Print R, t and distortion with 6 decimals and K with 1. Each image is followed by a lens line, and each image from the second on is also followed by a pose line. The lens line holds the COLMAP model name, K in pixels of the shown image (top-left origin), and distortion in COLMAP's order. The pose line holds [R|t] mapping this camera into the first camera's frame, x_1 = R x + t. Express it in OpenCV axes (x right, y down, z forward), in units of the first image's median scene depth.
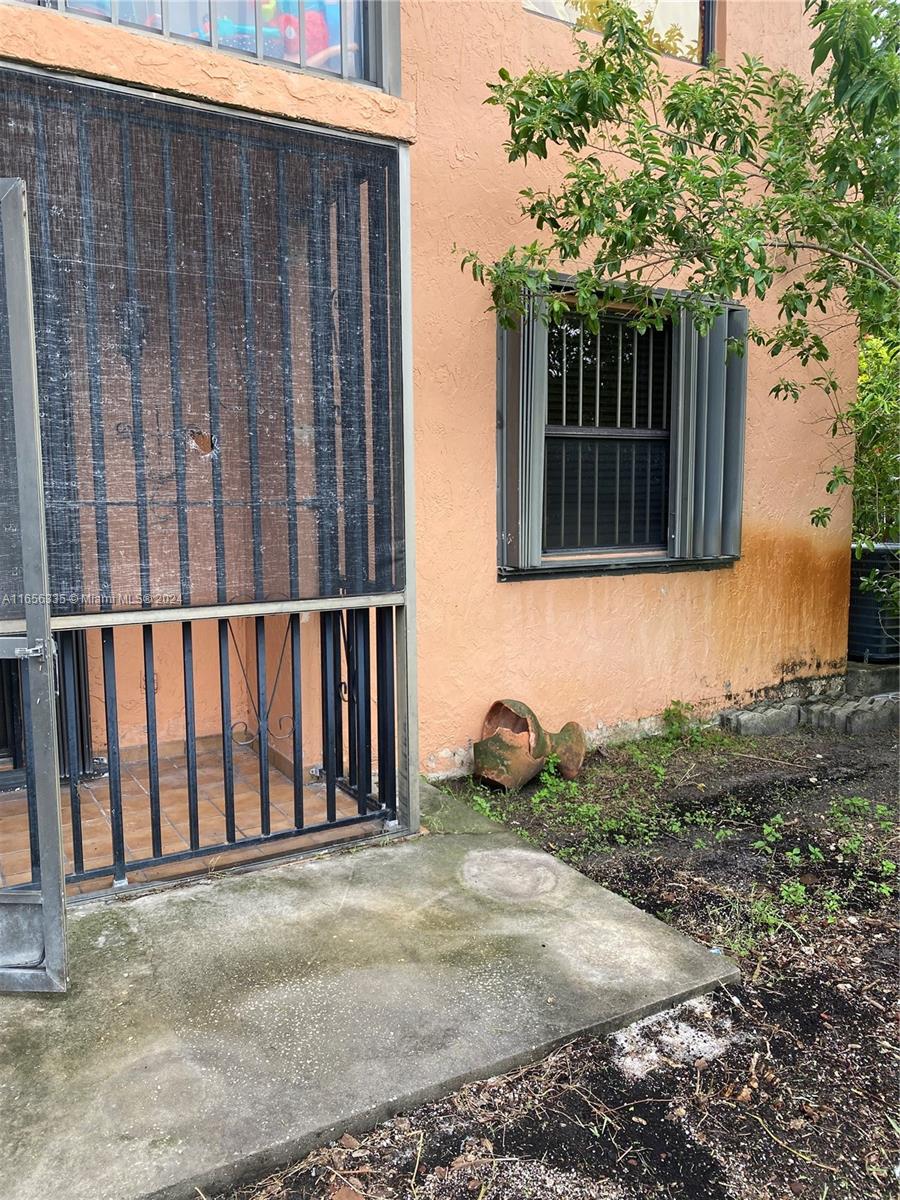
lens RADIAL K [[917.6, 0, 418.8], [0, 917.6, 603.0], [0, 0, 1]] dist [0.078836, -0.135721]
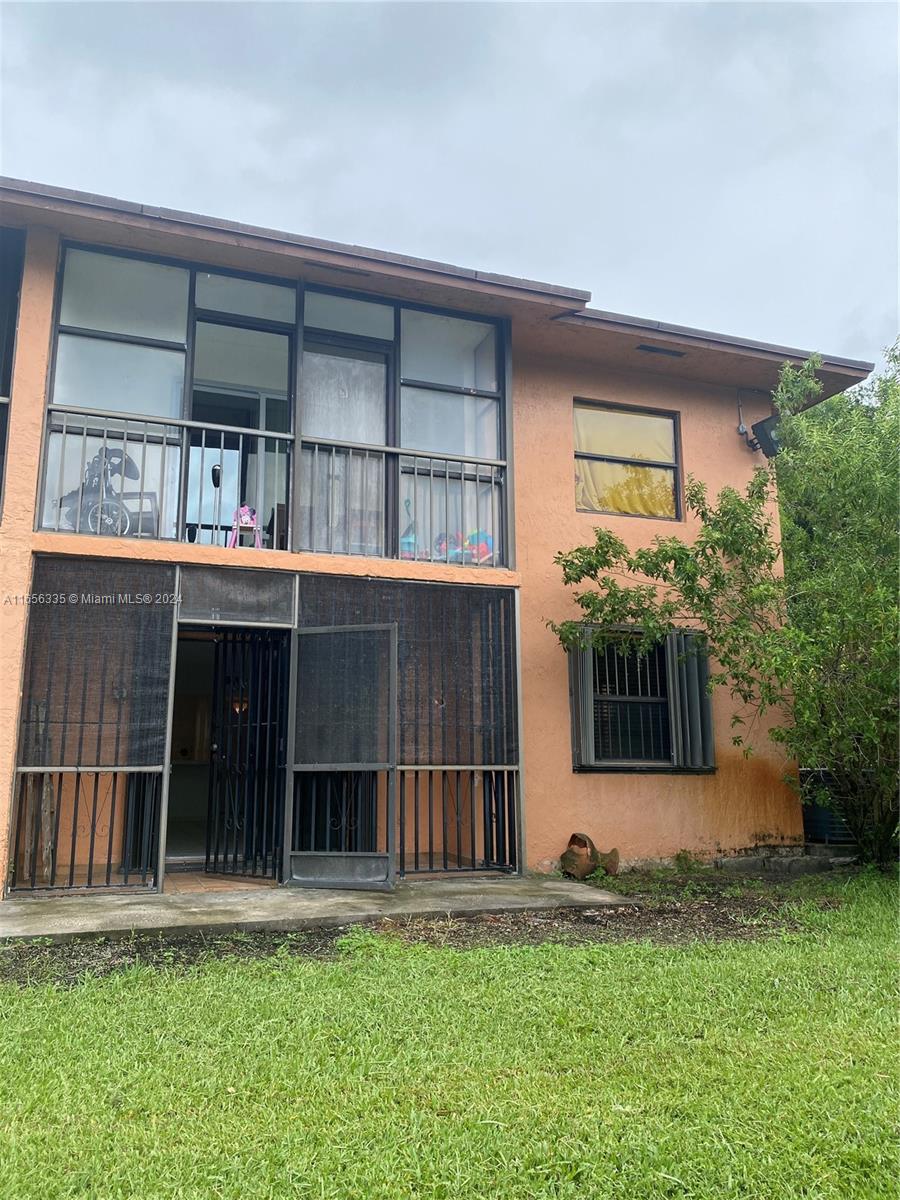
lens RADIAL K [[916.2, 0, 450.3], [0, 916.2, 587.8], [0, 0, 1]] dist [0.079828, -0.199697]
pose [[0.989496, -0.024212, -0.142521, 0.135616], [-0.020930, 0.951493, -0.306959, 0.244602], [0.143039, 0.306717, 0.940991, -1.184687]]
